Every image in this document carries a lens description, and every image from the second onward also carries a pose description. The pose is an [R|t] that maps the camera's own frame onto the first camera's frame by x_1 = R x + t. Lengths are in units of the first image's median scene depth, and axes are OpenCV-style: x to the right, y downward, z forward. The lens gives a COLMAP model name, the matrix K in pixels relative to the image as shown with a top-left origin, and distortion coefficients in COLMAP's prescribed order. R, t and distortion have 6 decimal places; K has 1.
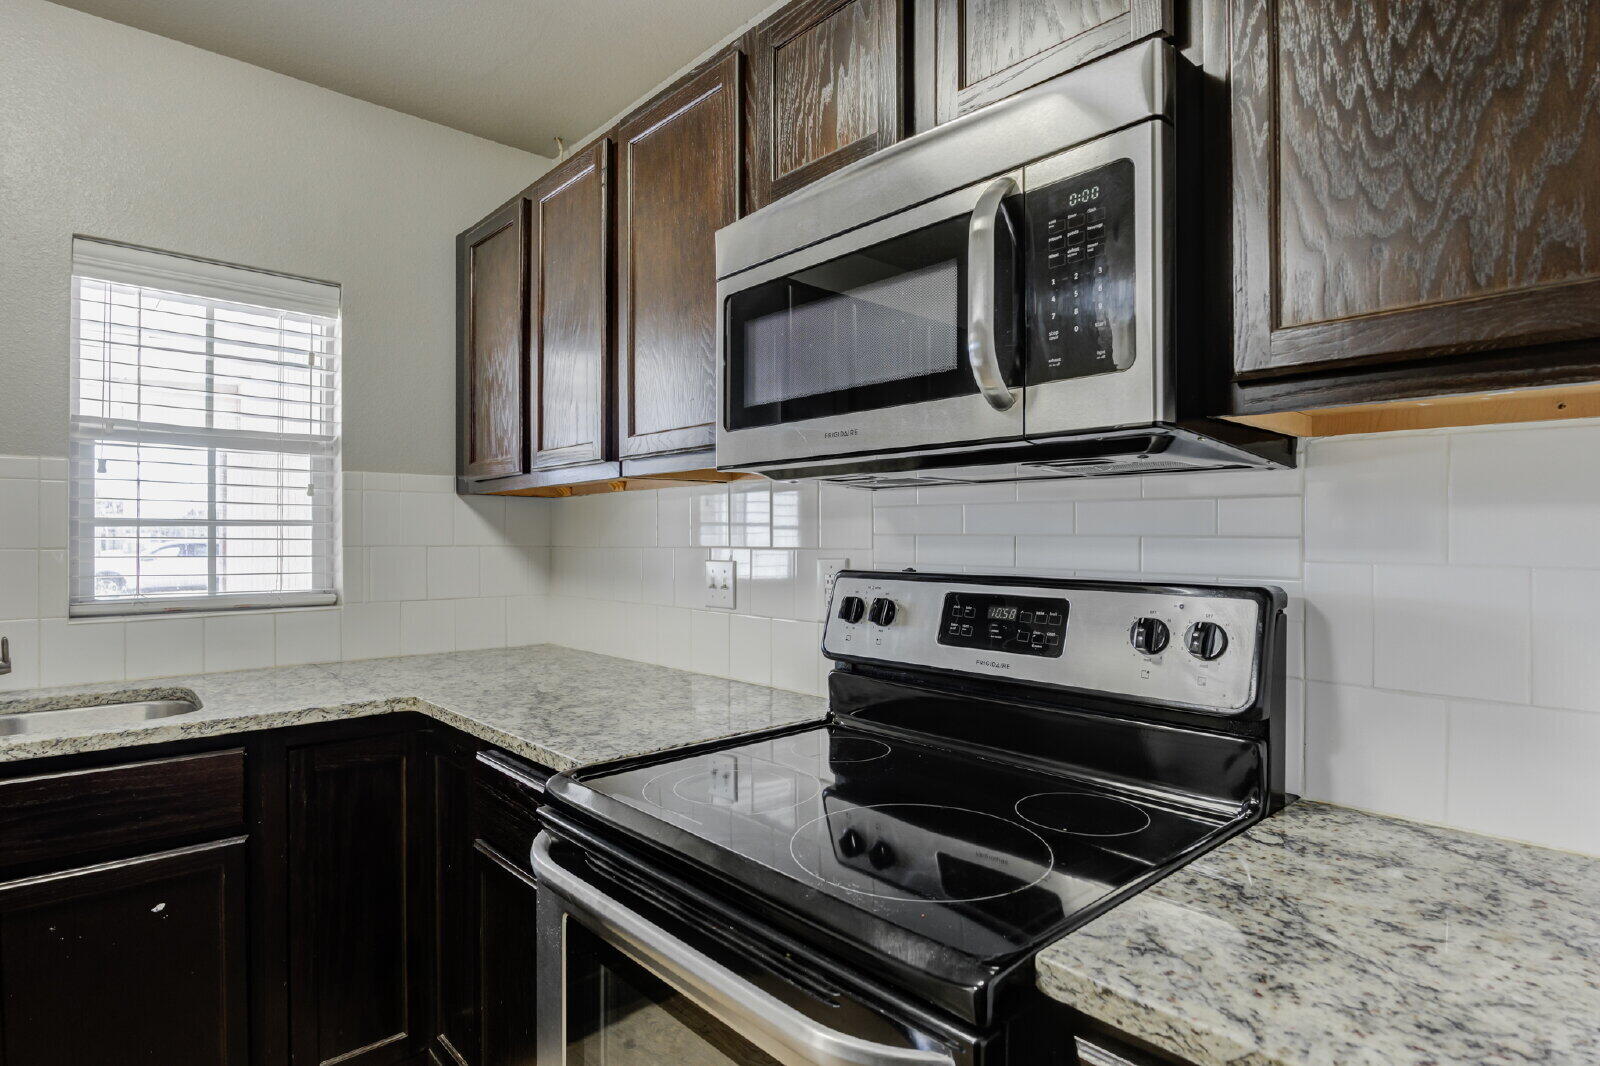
lens RADIAL K [[870.6, 0, 796.5], [0, 870.6, 529.9], [0, 0, 1]] dist [-0.003981, -0.004010]
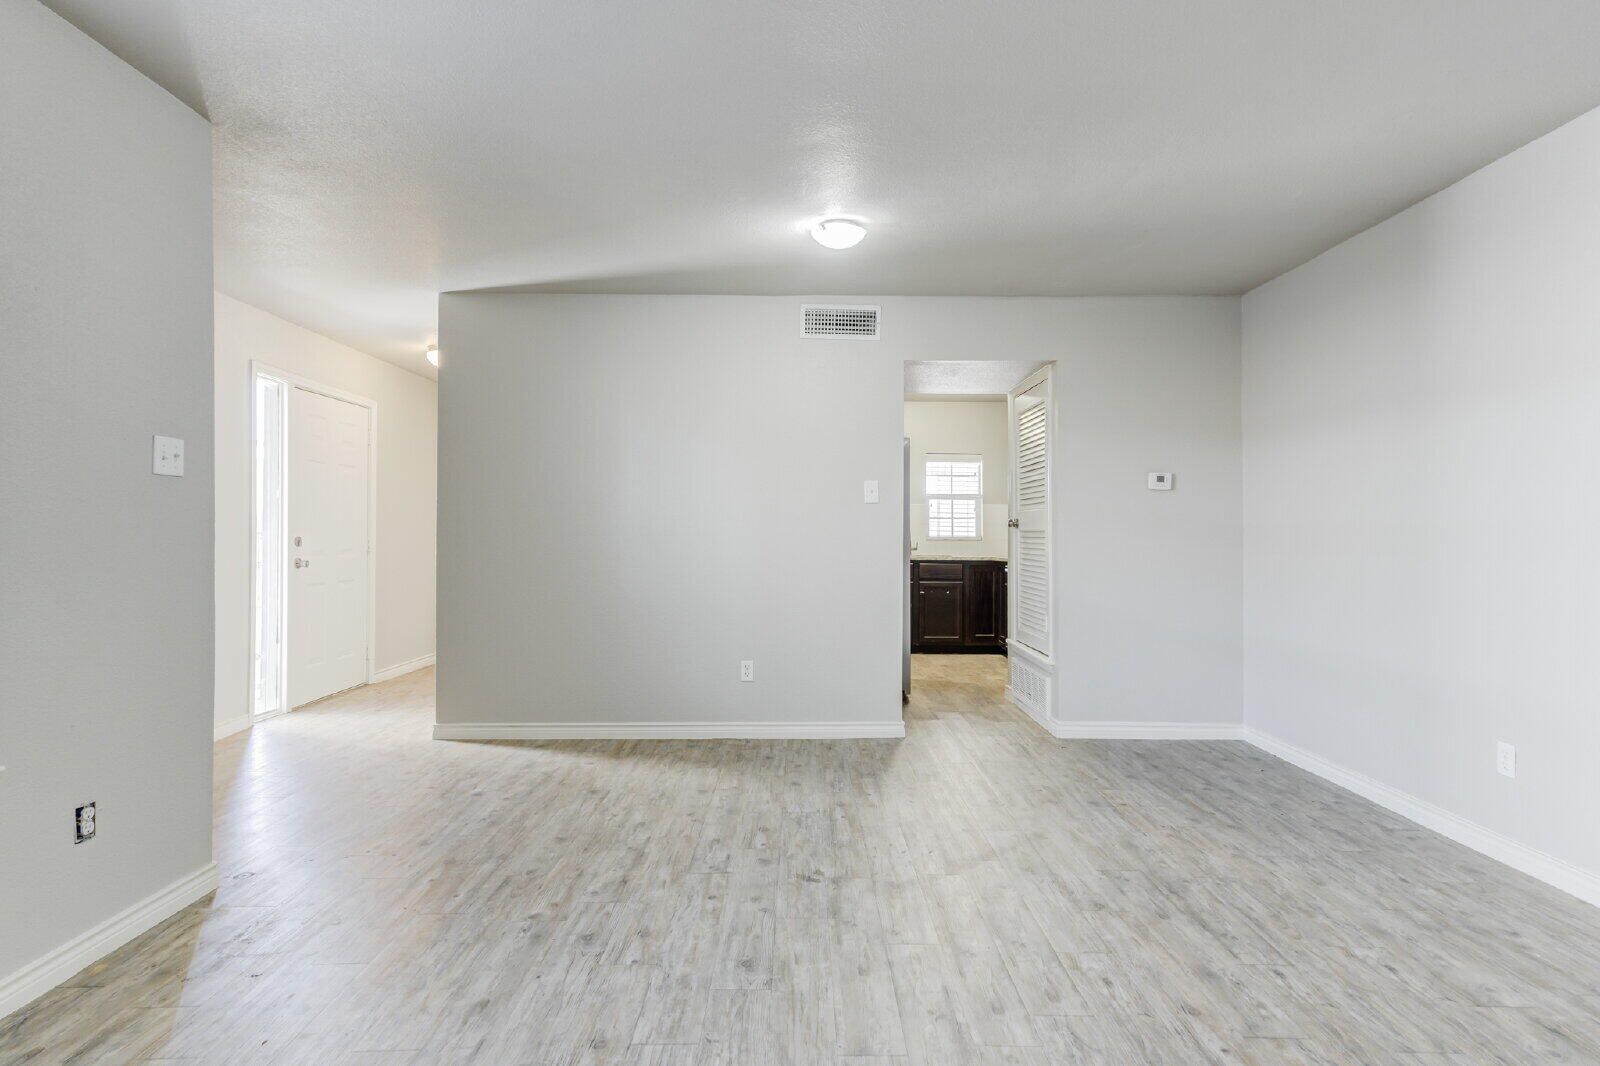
lens RADIAL K [[839.1, 0, 809.4], [0, 839.1, 528.8], [0, 0, 1]] dist [0.029193, 0.003739]
pose [[0.759891, 0.002659, -0.650045, 1.283855], [0.002608, 0.999971, 0.007140, 0.010777], [0.650046, -0.007121, 0.759862, -2.269748]]
